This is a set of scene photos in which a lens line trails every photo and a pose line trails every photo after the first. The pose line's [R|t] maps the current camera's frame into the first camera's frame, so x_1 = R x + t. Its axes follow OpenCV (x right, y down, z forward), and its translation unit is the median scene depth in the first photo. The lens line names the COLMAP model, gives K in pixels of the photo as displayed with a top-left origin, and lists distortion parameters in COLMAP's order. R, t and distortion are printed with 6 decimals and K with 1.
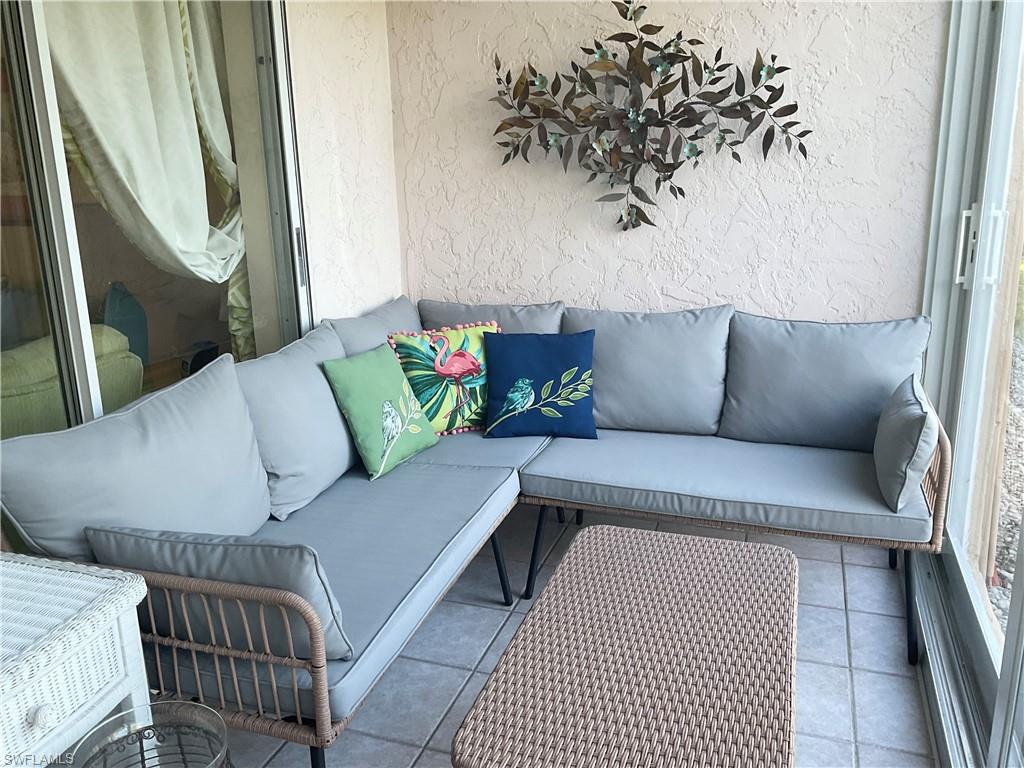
lens RADIAL K [[848.4, 0, 514.9], [0, 848.4, 390.9], [0, 0, 1]] dist [0.030051, -0.047139]
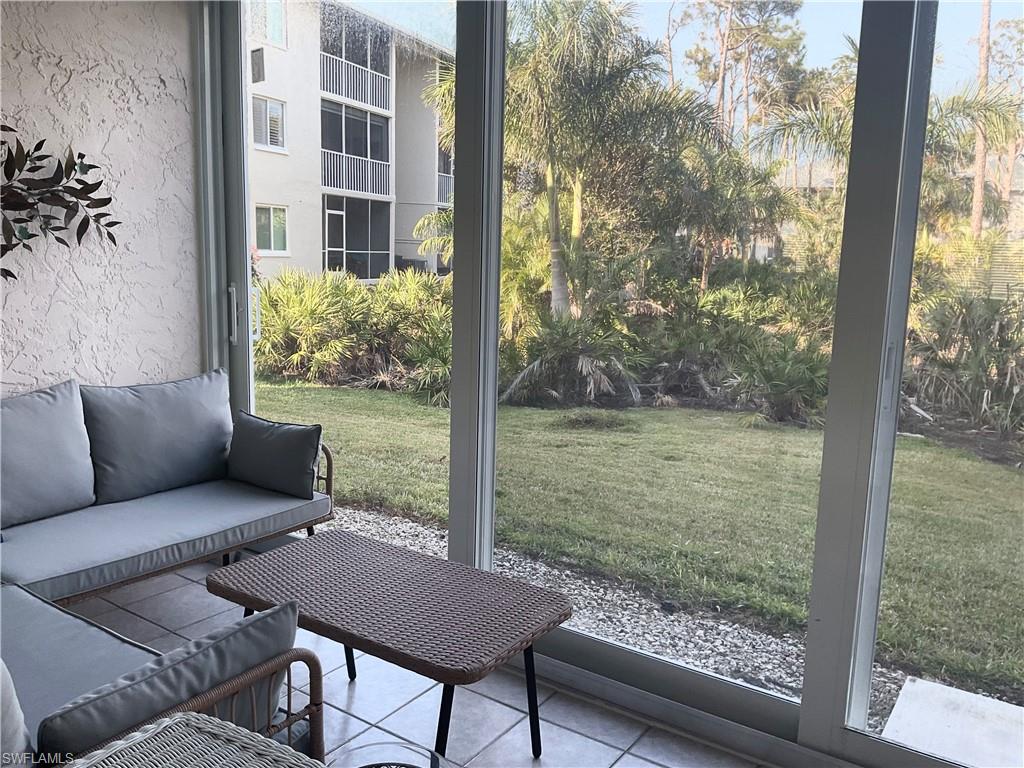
lens RADIAL K [[848.4, 0, 515.1], [0, 848.4, 380.3], [0, 0, 1]] dist [0.030051, -0.047139]
pose [[0.275848, -0.121544, 0.953486, -0.622801], [0.214817, 0.974678, 0.062097, -0.052146], [-0.936889, 0.187696, 0.294972, 0.194230]]
